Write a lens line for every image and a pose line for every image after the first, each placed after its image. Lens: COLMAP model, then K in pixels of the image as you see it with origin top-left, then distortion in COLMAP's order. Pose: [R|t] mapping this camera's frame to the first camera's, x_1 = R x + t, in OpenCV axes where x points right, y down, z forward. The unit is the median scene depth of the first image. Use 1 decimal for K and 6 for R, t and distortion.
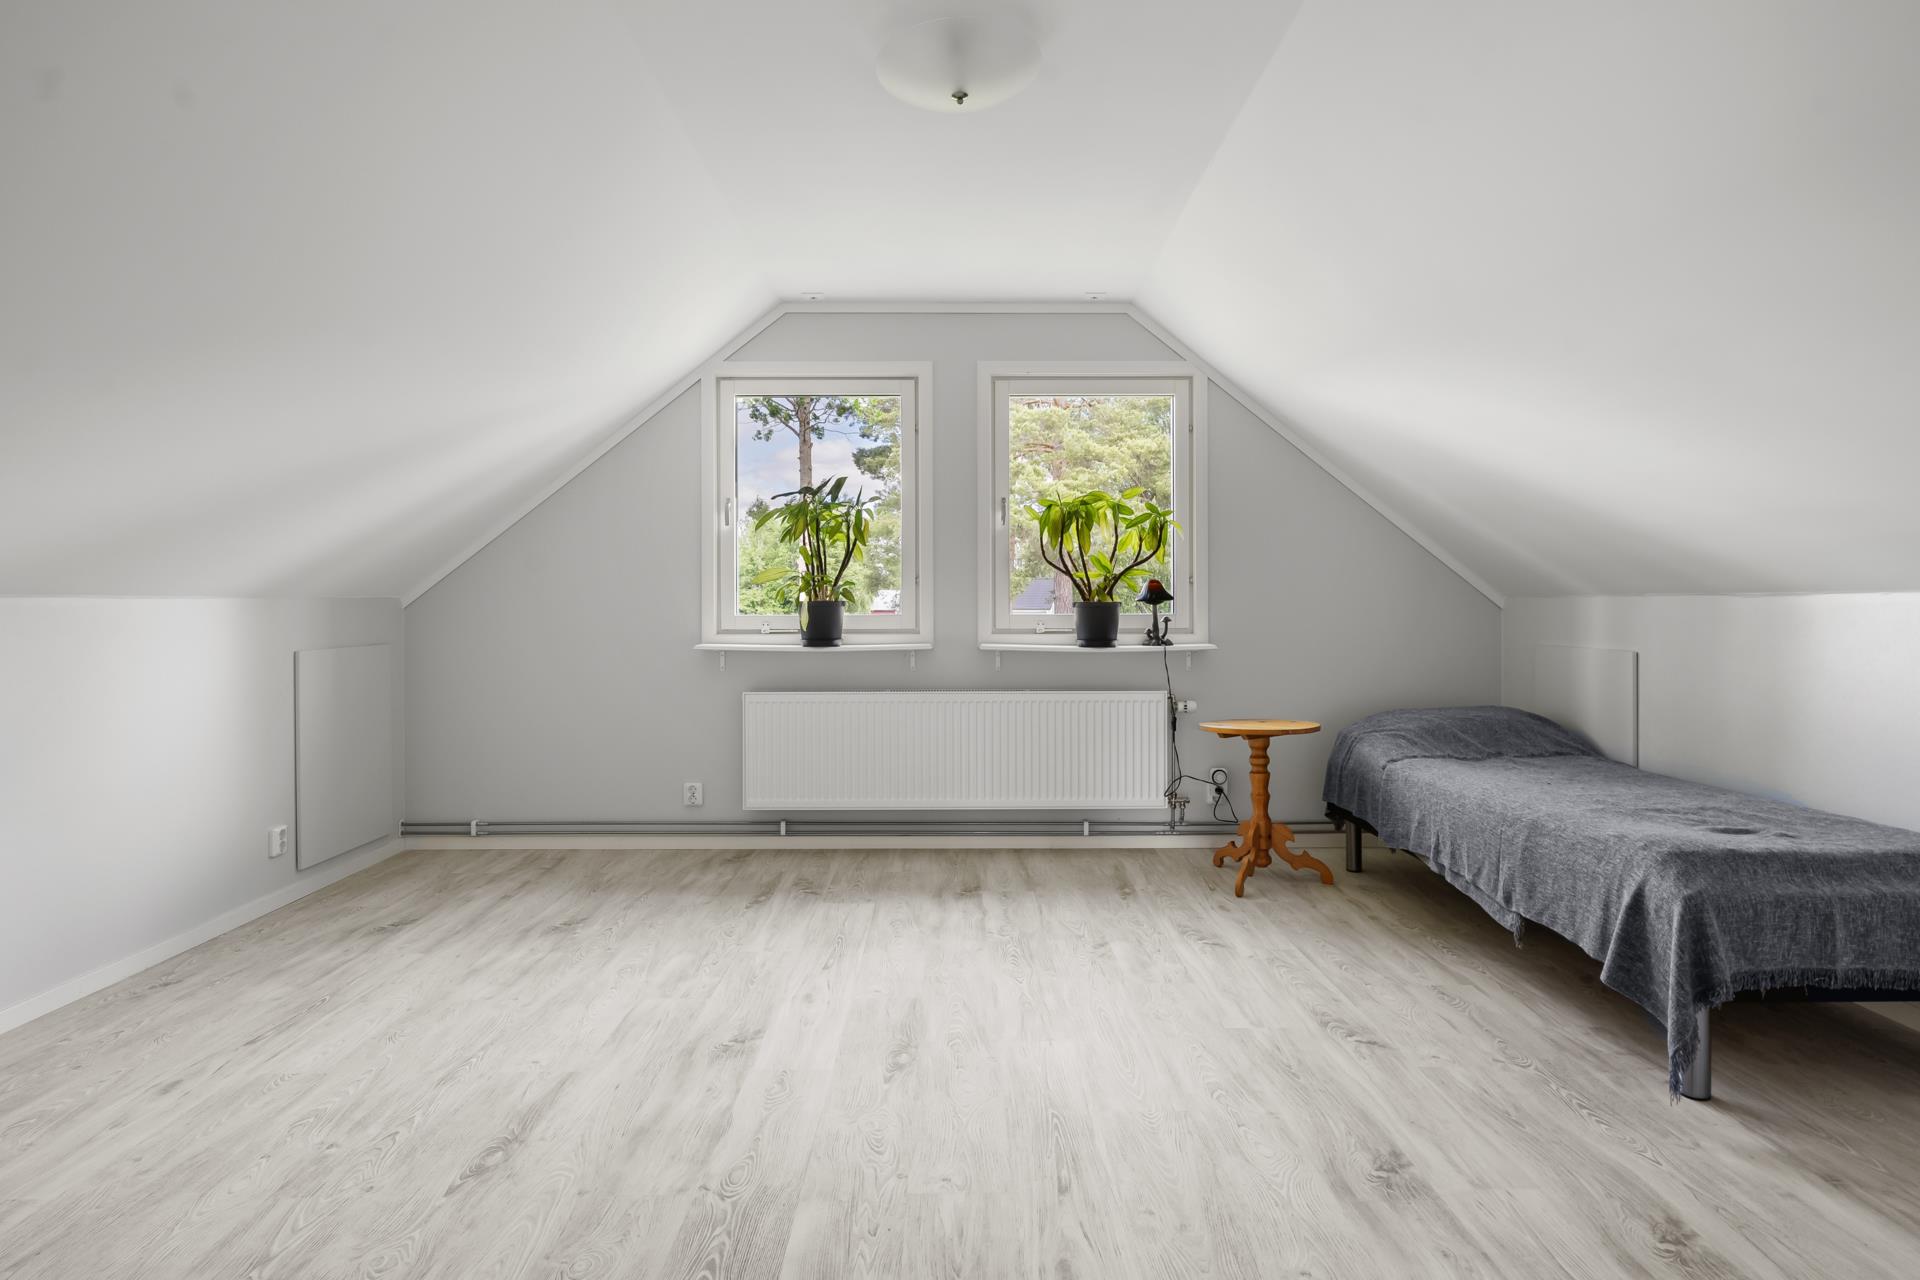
lens RADIAL K [[1007.8, 0, 961.4], [0, 1007.8, 626.7], [0, 0, 1]] dist [-0.003050, -0.001261]
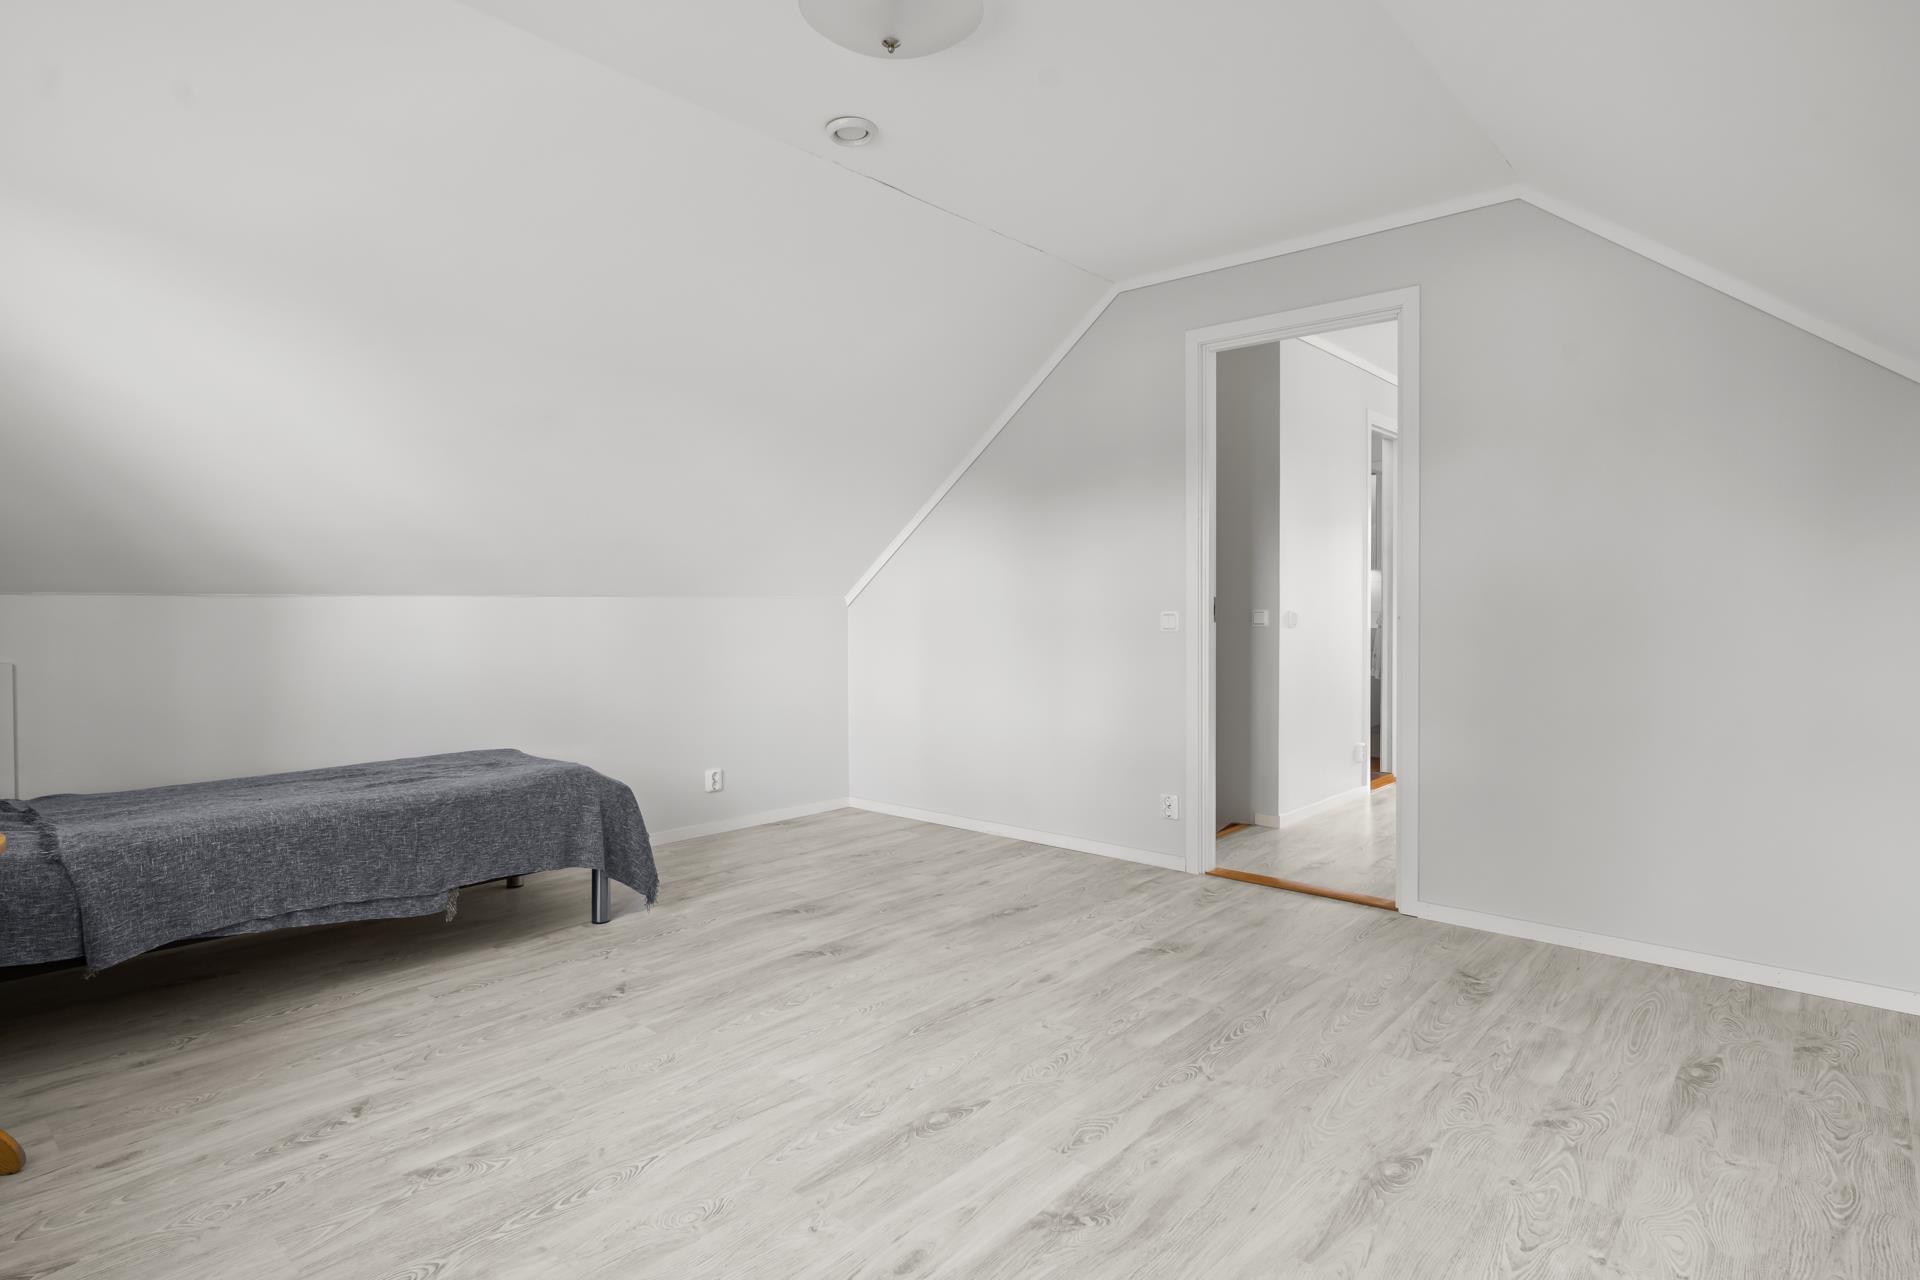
lens RADIAL K [[1007.8, 0, 962.0], [0, 1007.8, 638.4], [0, 0, 1]] dist [-0.003050, -0.001261]
pose [[-0.743790, -0.020372, 0.668103, -0.637873], [0.016686, 0.998658, 0.049027, -0.031351], [-0.668205, 0.047614, -0.742452, 1.586412]]
